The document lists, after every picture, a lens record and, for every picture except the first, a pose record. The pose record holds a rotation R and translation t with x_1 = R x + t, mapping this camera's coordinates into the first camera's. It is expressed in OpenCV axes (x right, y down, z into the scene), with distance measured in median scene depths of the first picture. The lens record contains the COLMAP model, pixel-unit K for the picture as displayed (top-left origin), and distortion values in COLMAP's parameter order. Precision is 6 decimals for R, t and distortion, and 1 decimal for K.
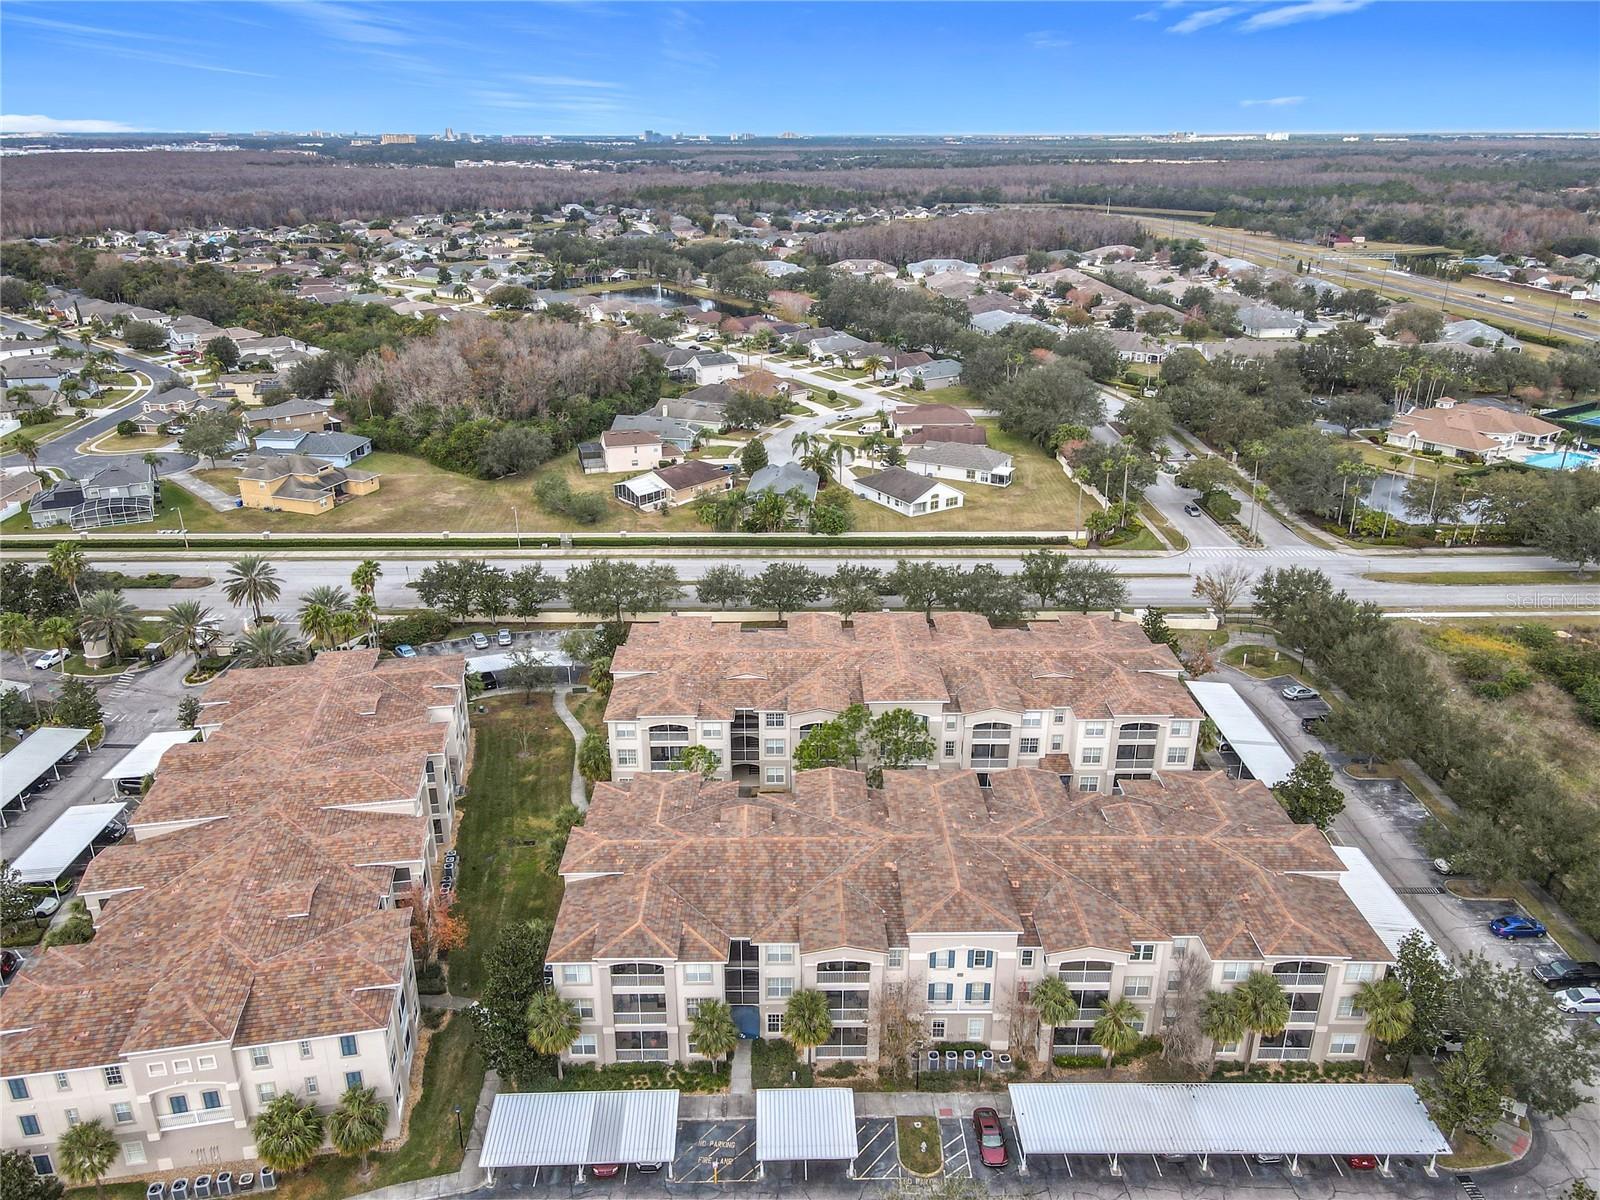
lens RADIAL K [[1228.2, 0, 802.2], [0, 1228.2, 575.4], [0, 0, 1]] dist [0.003444, 0.091688]
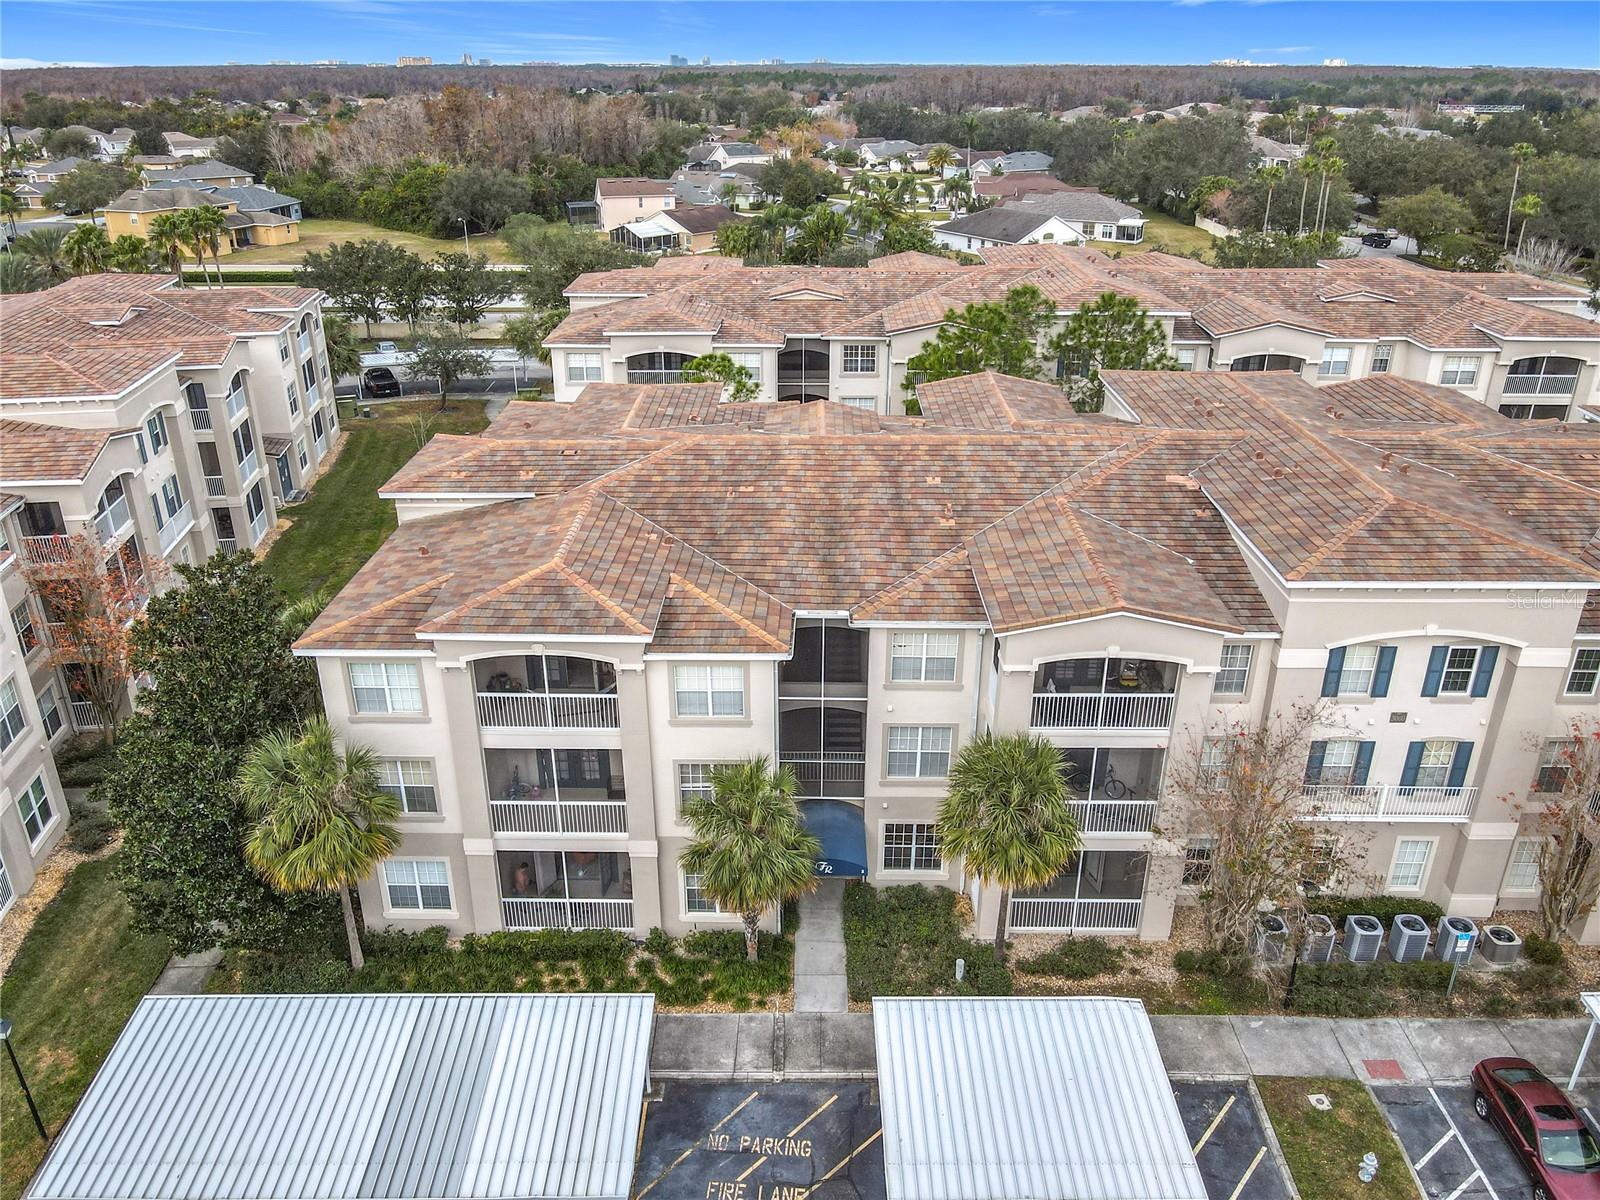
lens RADIAL K [[1196.6, 0, 799.9], [0, 1196.6, 599.6], [0, 0, 1]] dist [-0.023338, 0.040764]
pose [[0.999756, 0.009482, -0.019960, -0.047915], [-0.008751, 0.999299, 0.036403, 0.267408], [0.020291, -0.036219, 0.999138, 0.608486]]
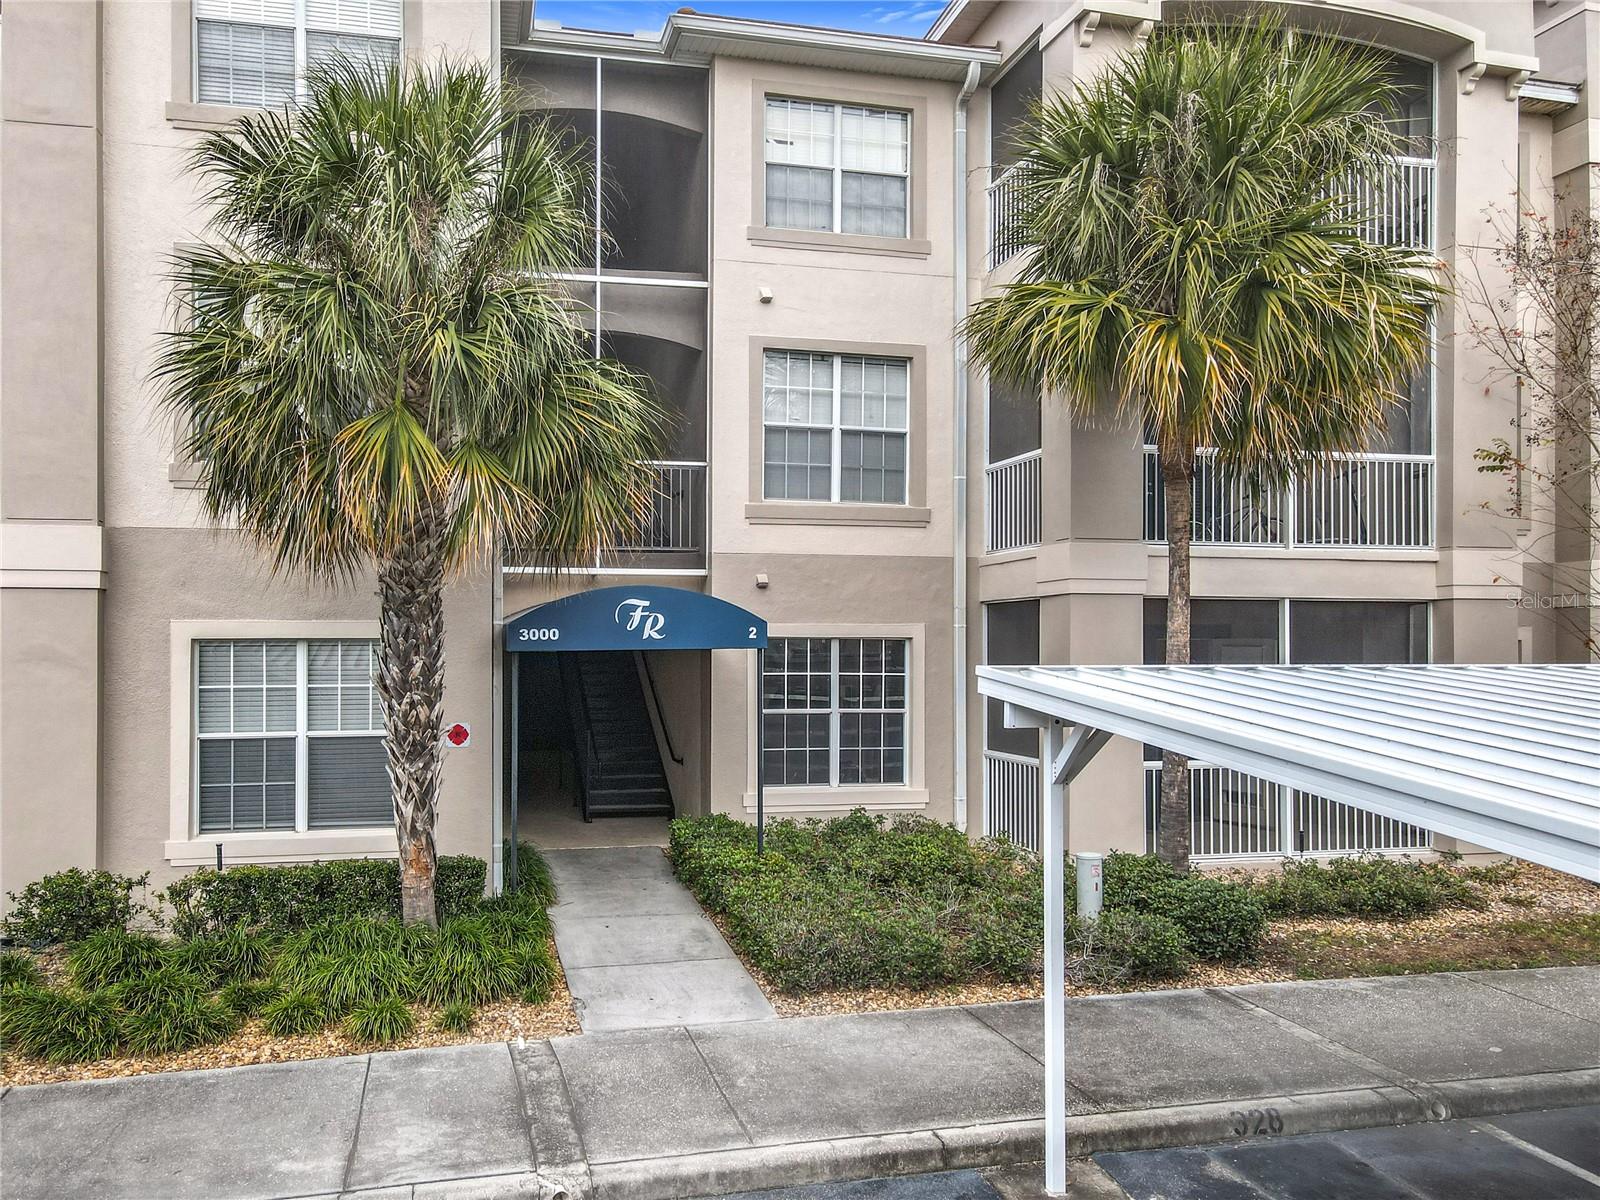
lens RADIAL K [[1200.1, 0, 710.4], [0, 1200.1, 626.5], [0, 0, 1]] dist [-0.003816, -0.003824]
pose [[0.977936, 0.001081, 0.208903, -0.065299], [0.079636, 0.922549, -0.377573, 0.407230], [-0.193131, 0.385878, 0.902108, 0.854838]]
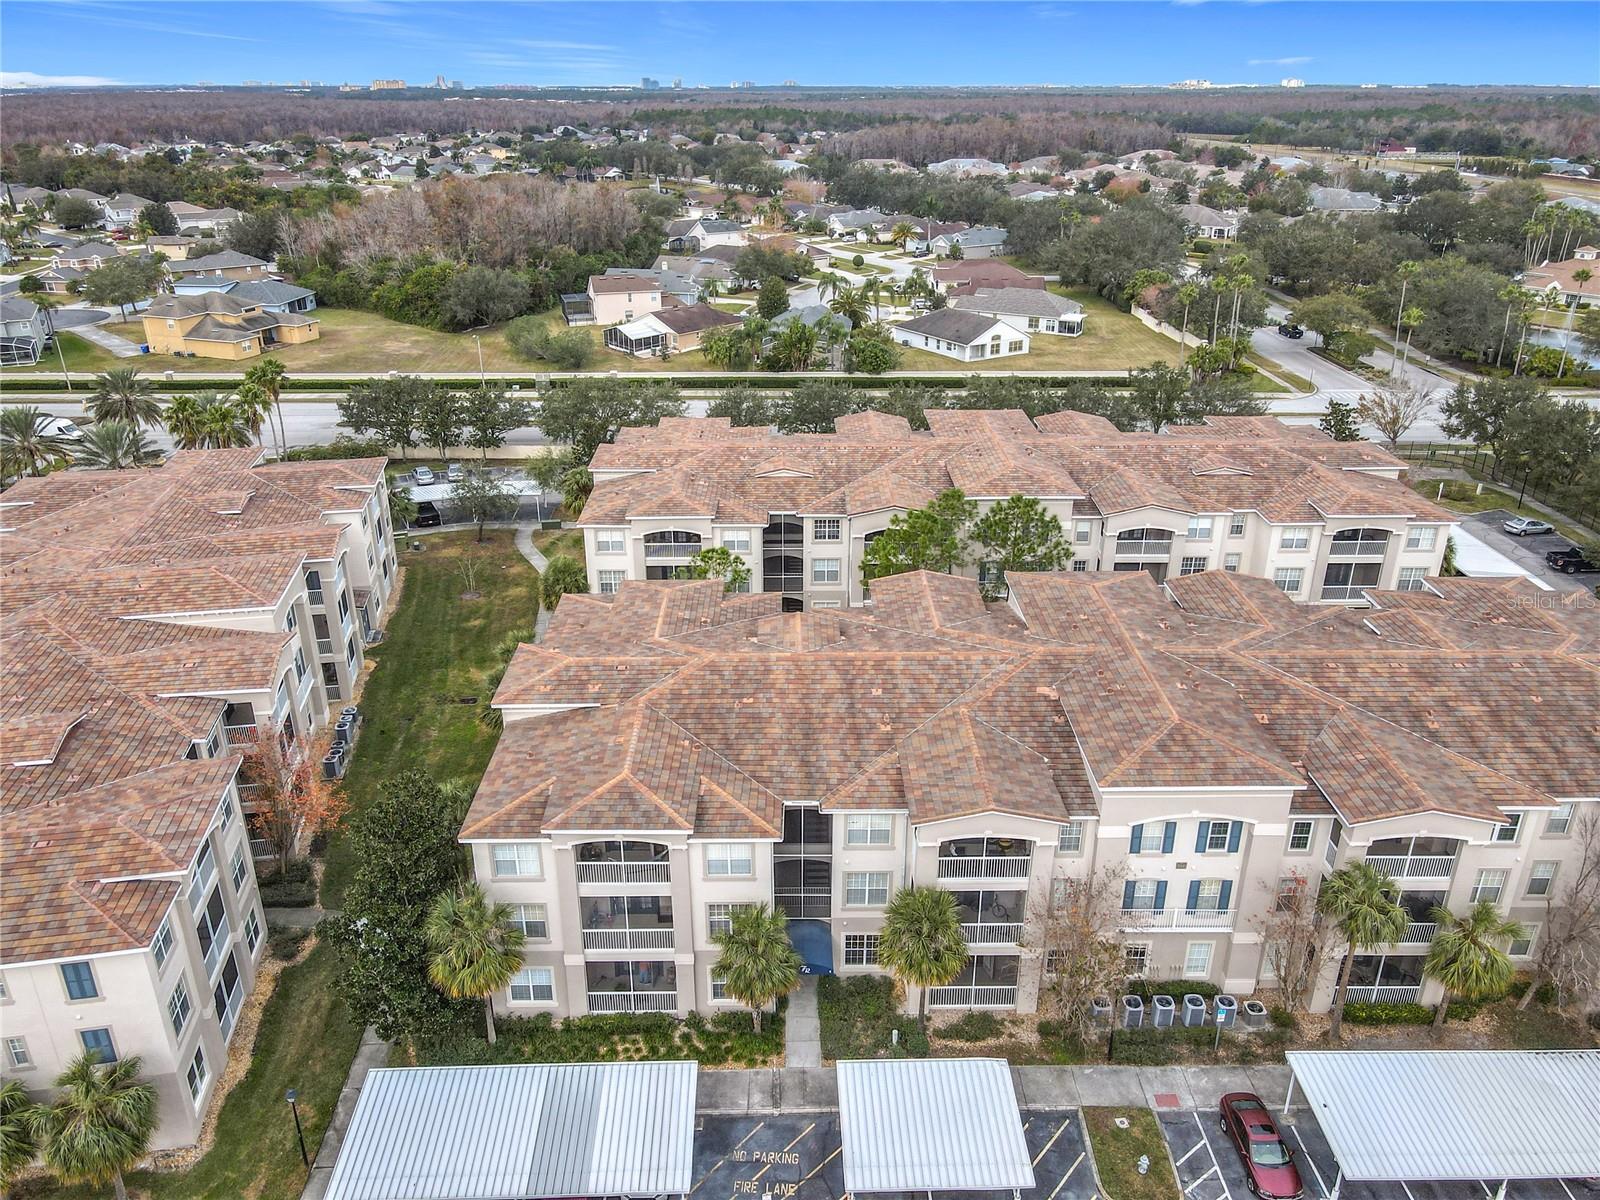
lens RADIAL K [[1196.7, 0, 798.5], [0, 1196.7, 595.3], [0, 0, 1]] dist [-0.000939, 0.047717]
pose [[1.000000, -0.000825, 0.000115, -0.049695], [0.000821, 0.999528, 0.030725, 0.174490], [-0.000140, -0.030725, 0.999528, 0.427206]]
